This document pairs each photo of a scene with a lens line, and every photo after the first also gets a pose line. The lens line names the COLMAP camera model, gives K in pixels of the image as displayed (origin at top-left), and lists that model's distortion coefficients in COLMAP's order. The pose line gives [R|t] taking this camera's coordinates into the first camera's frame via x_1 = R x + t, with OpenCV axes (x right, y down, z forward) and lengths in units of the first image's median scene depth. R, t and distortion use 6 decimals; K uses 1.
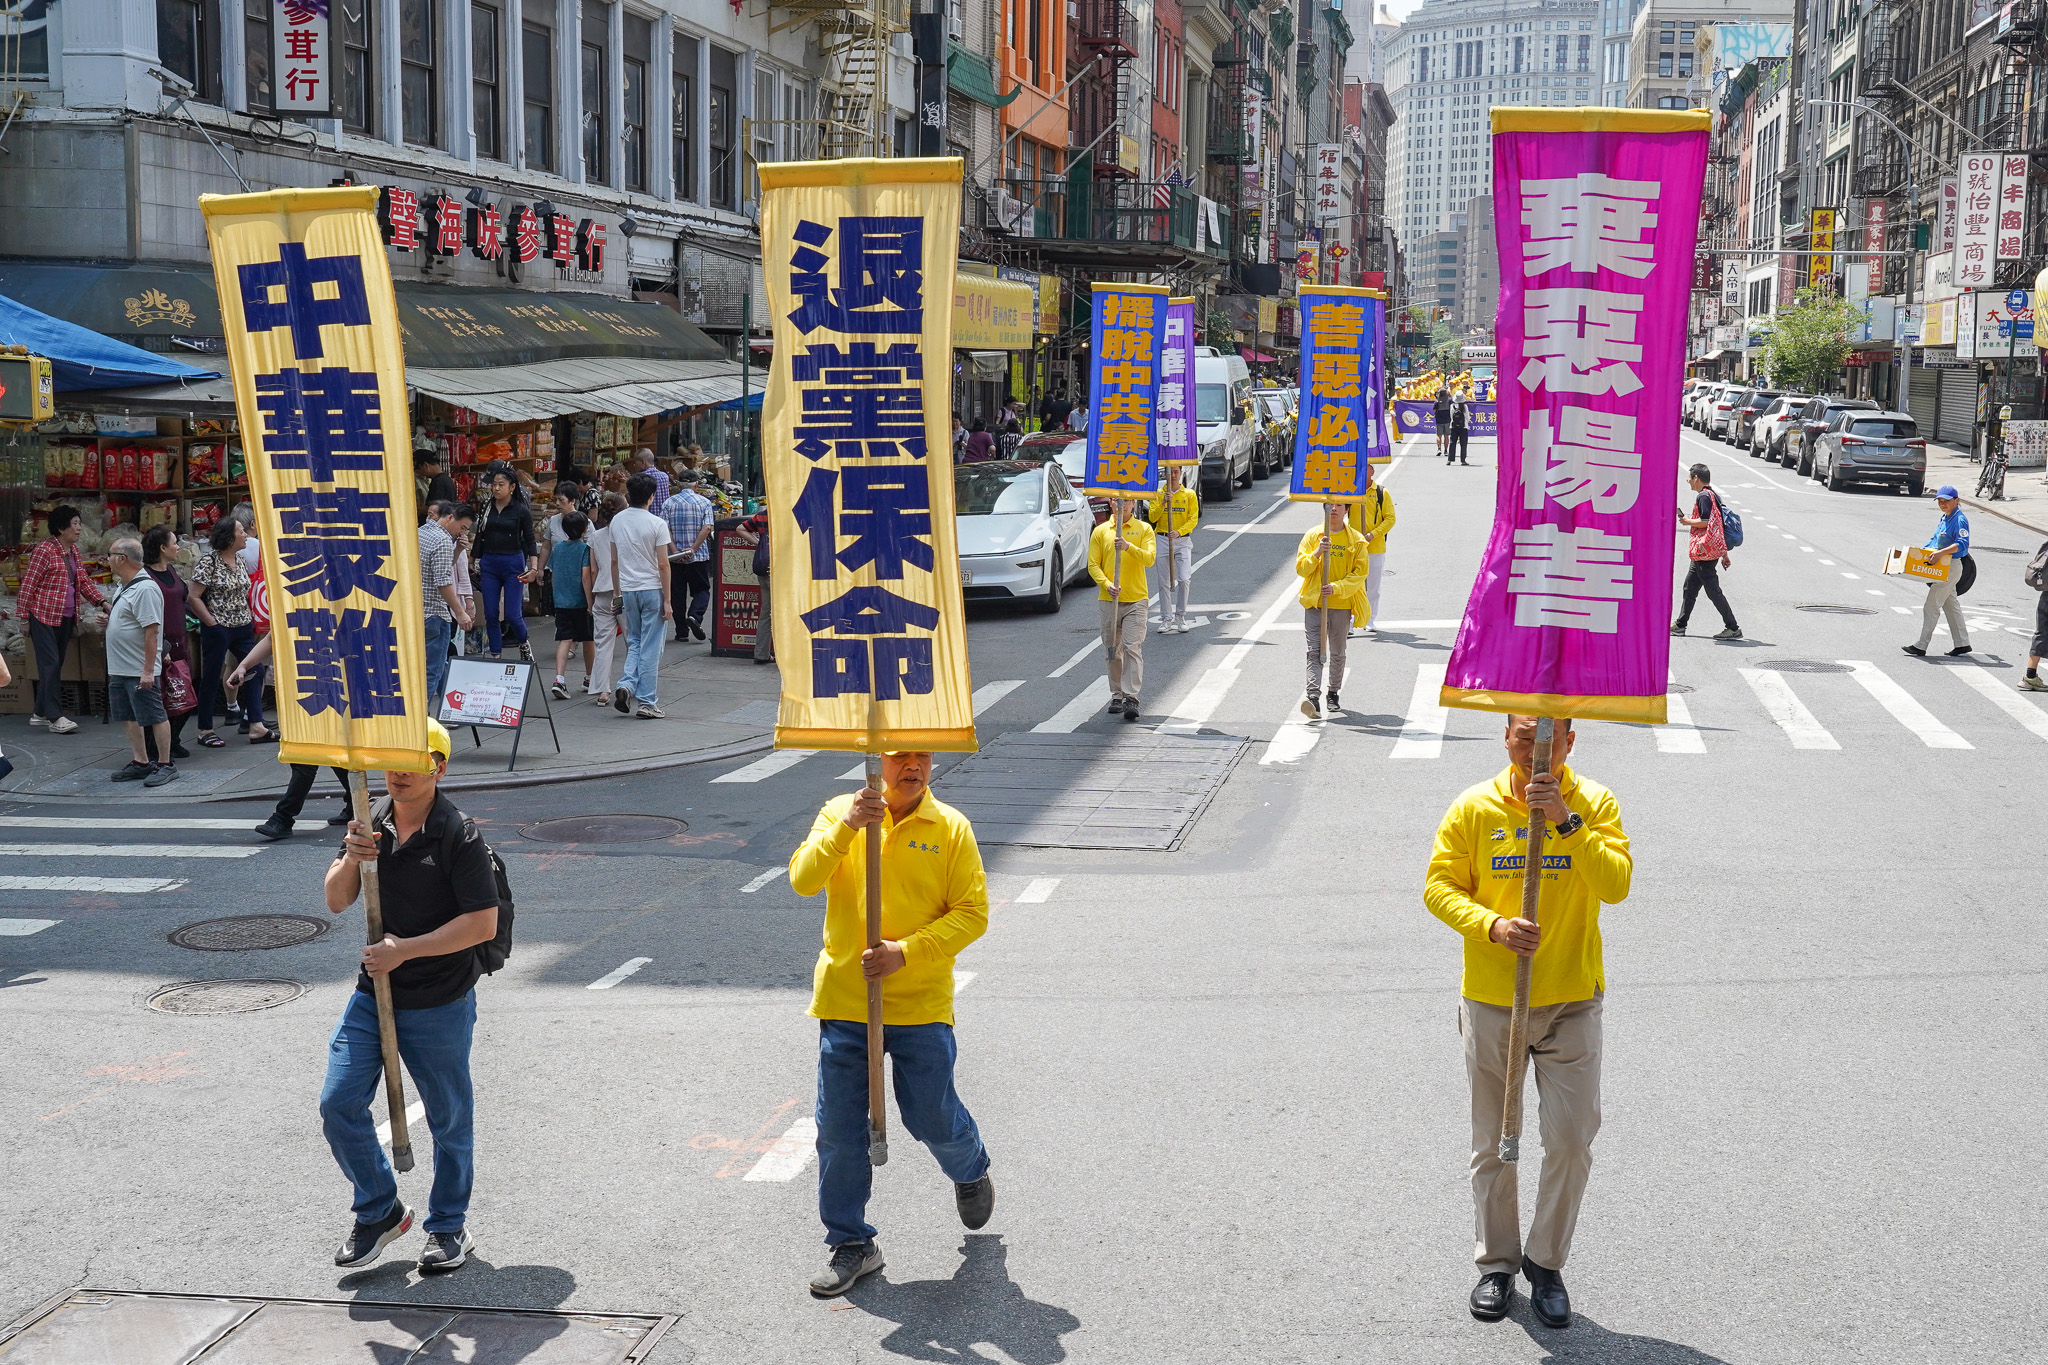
lens RADIAL K [[2455.7, 0, 1099.5], [0, 2455.7, 683.8], [0, 0, 1]] dist [-0.025071, 0.136660]
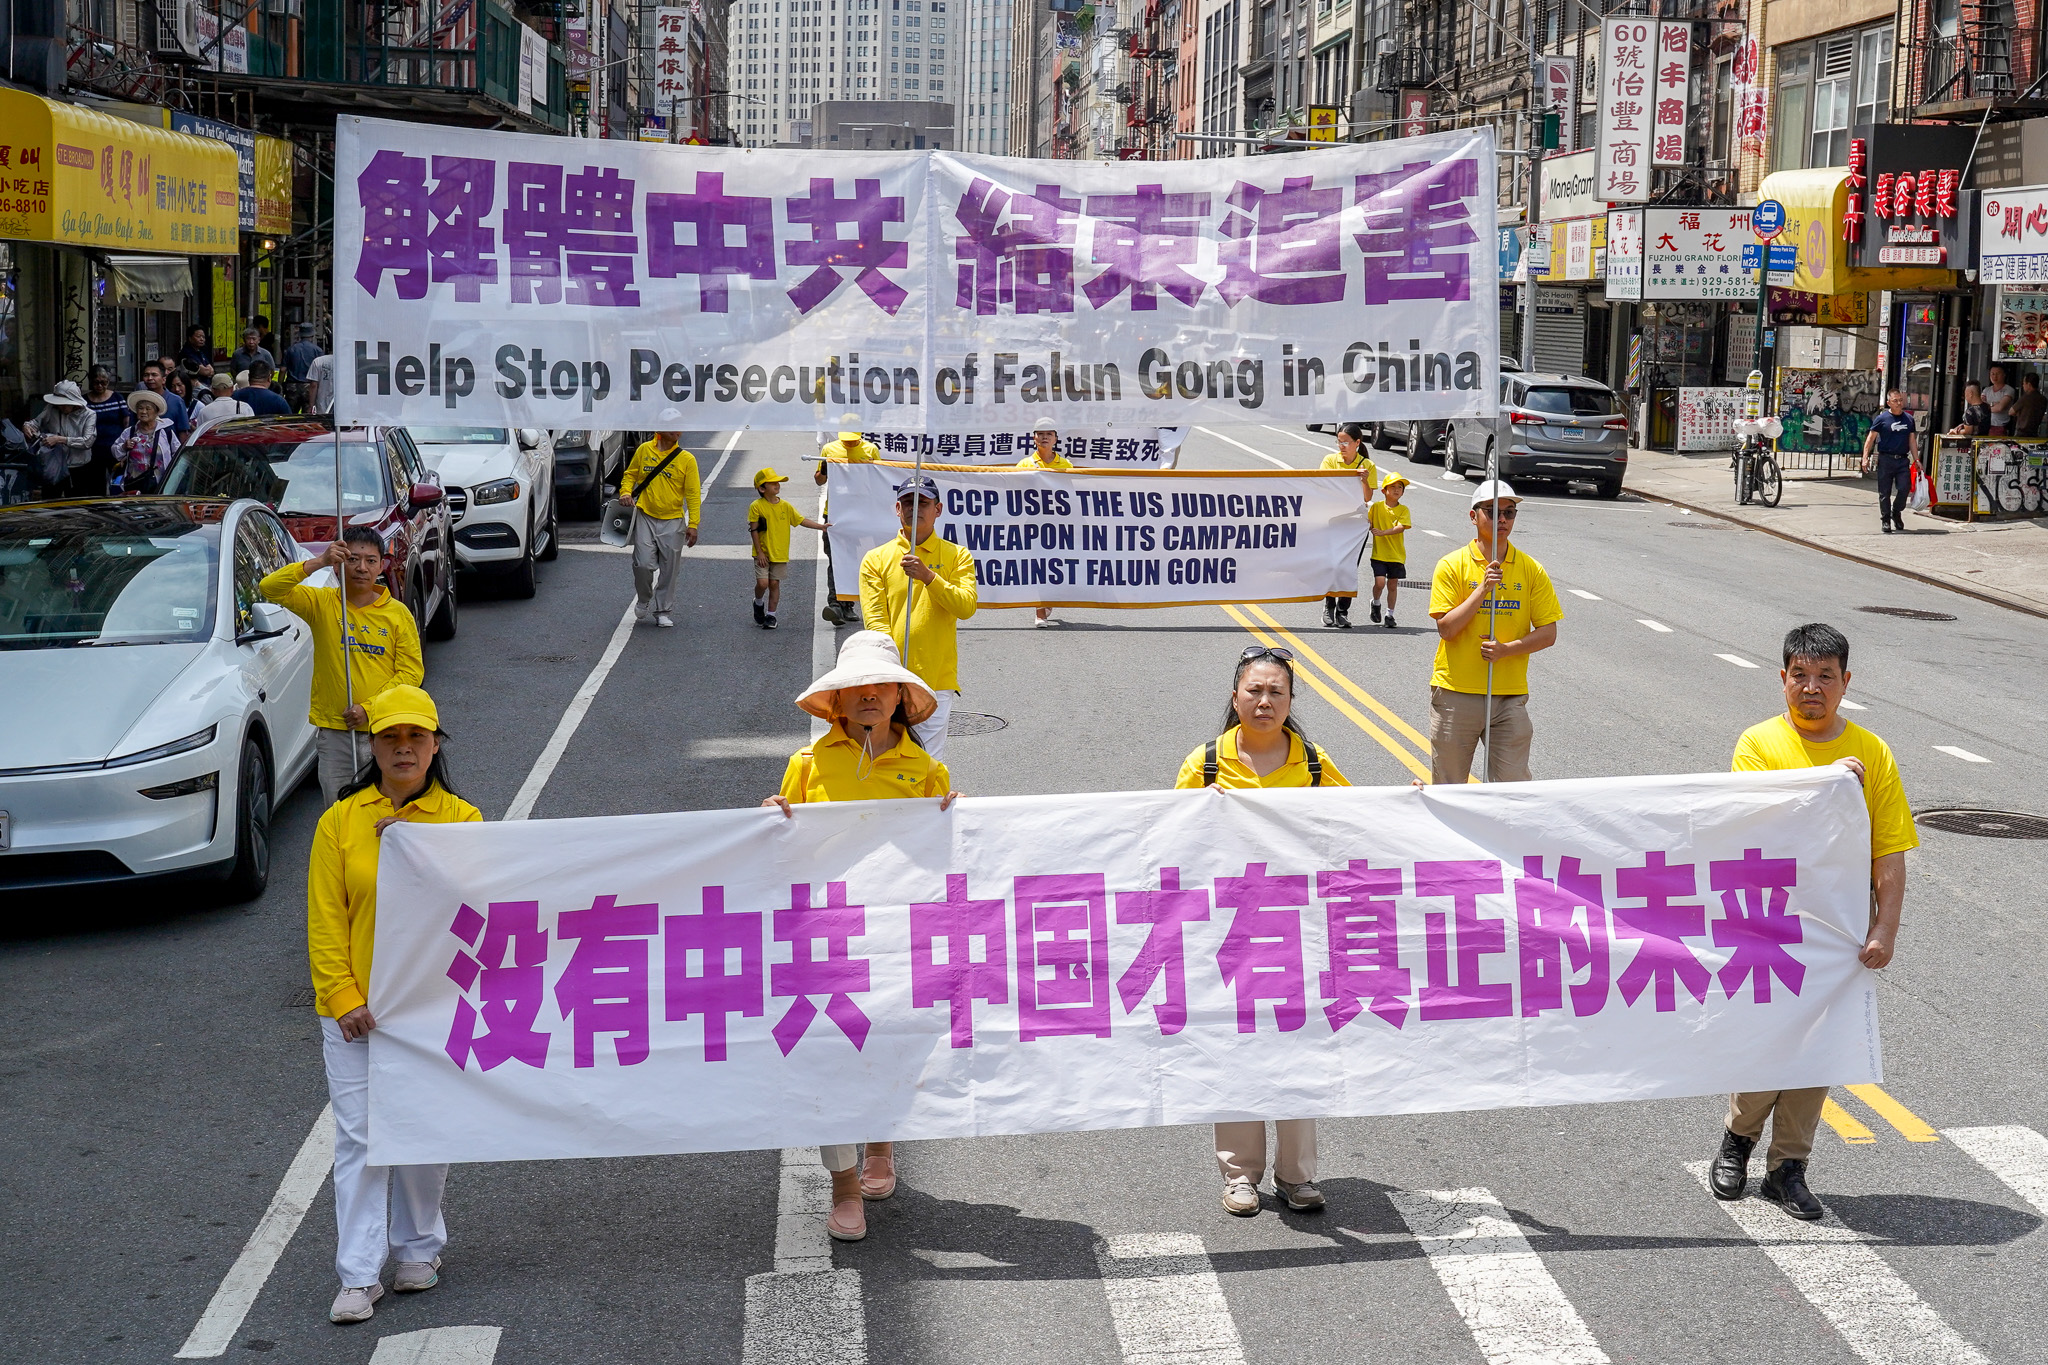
lens RADIAL K [[2790.2, 0, 1231.7], [0, 2790.2, 646.9], [0, 0, 1]] dist [-0.024990, 0.163347]
pose [[0.955462, -0.019395, 0.294477, 0.000553], [0.020879, 0.999780, -0.001899, -0.030879], [-0.294376, 0.007963, 0.955657, 0.246036]]
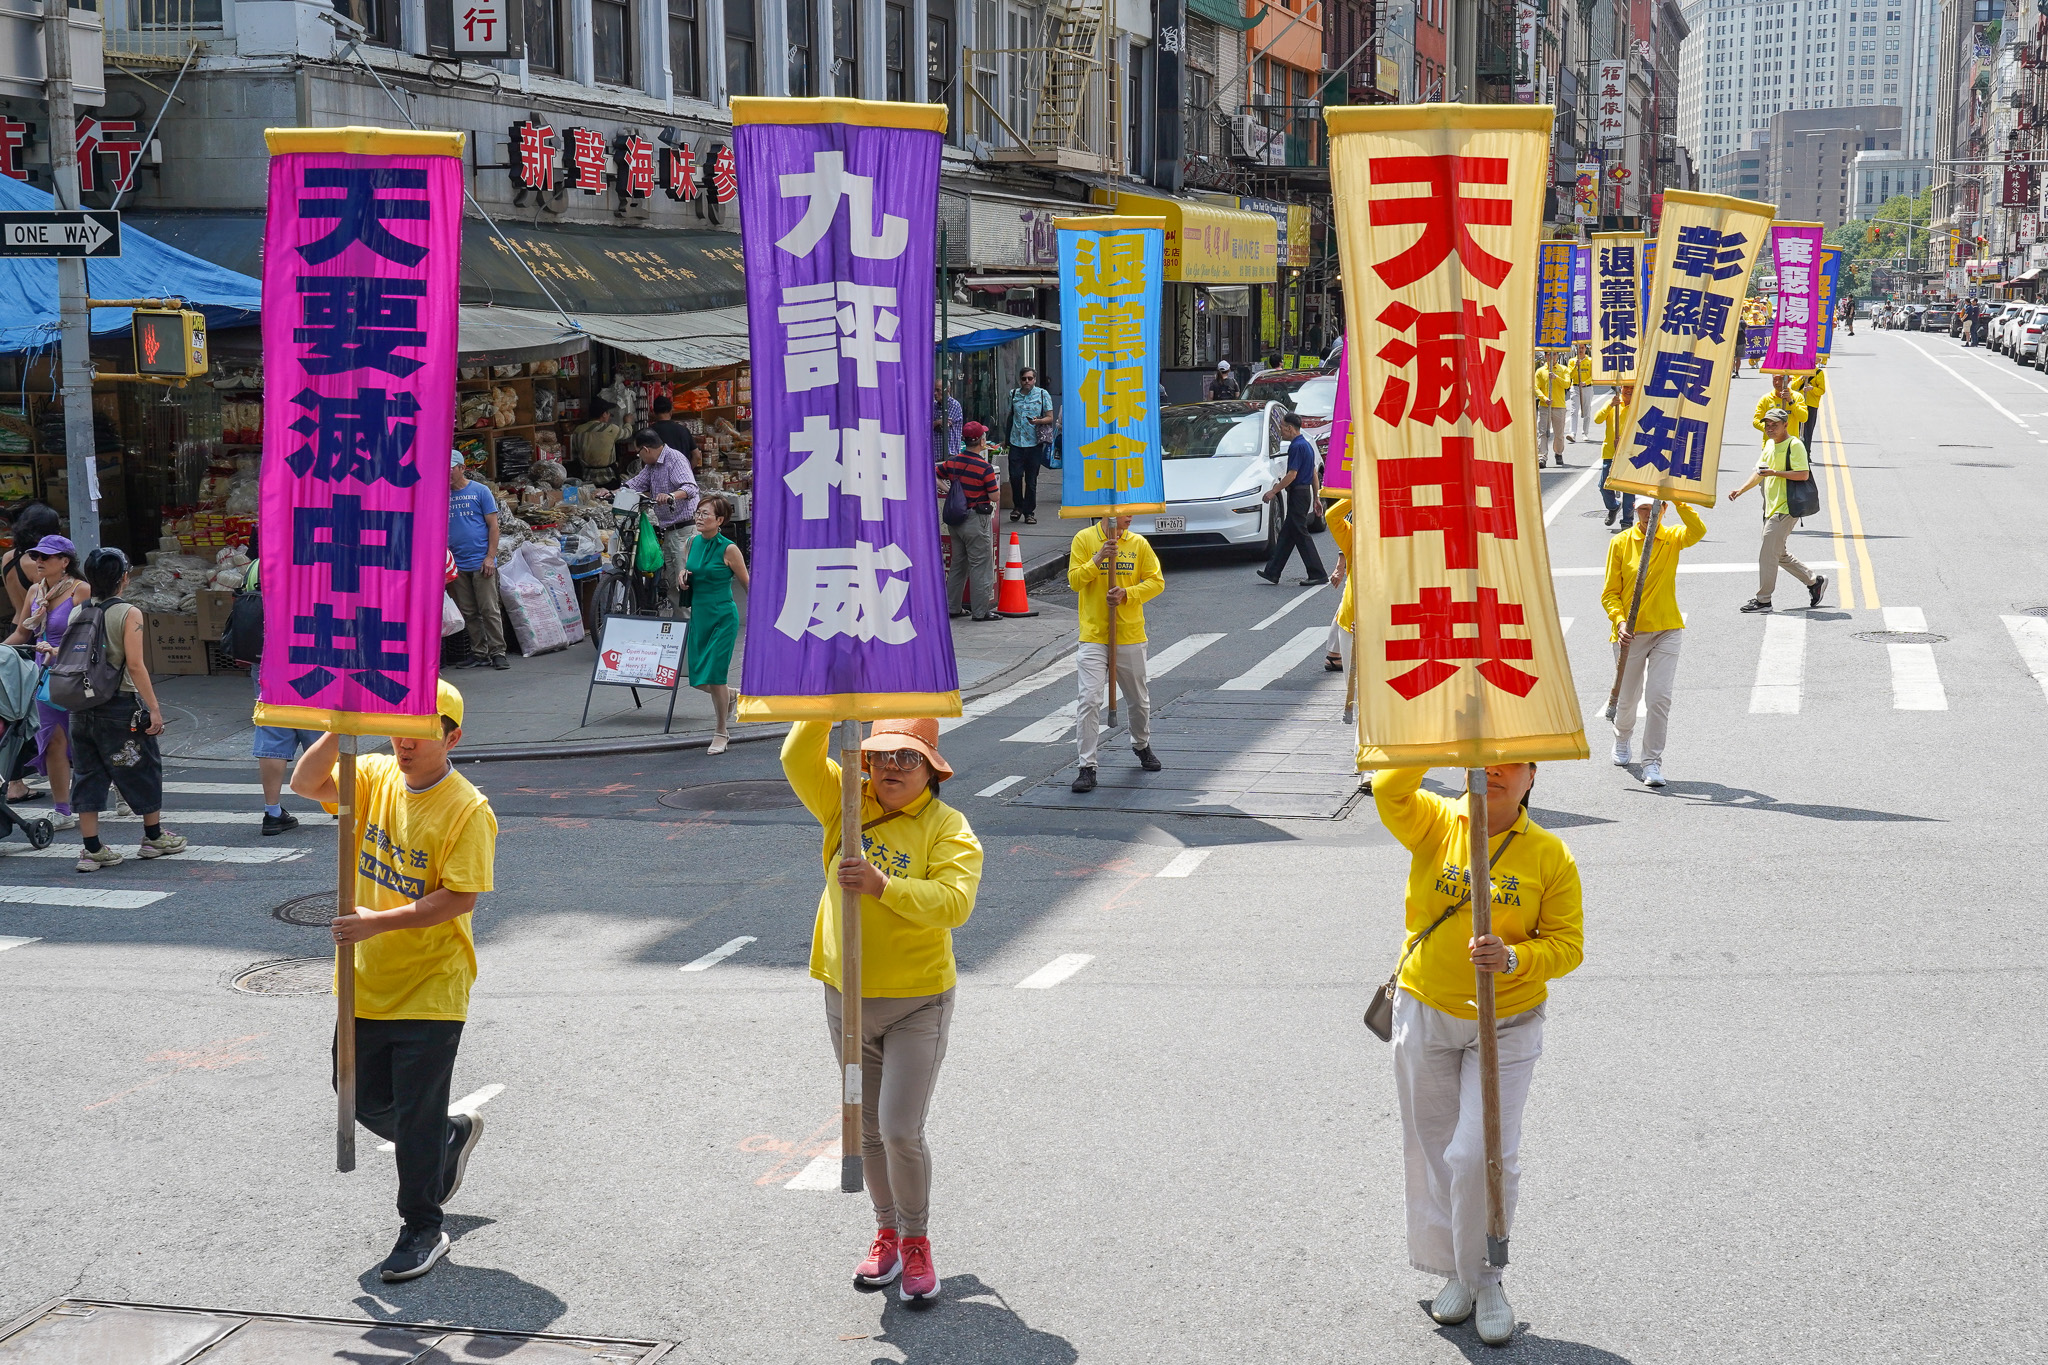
lens RADIAL K [[2529.2, 0, 1137.6], [0, 2529.2, 671.5], [0, 0, 1]] dist [-0.022273, 0.121485]
pose [[0.995168, -0.004948, -0.098065, 0.011708], [0.006570, 0.999847, 0.016223, -0.001009], [0.097969, -0.016789, 0.995048, 0.009738]]
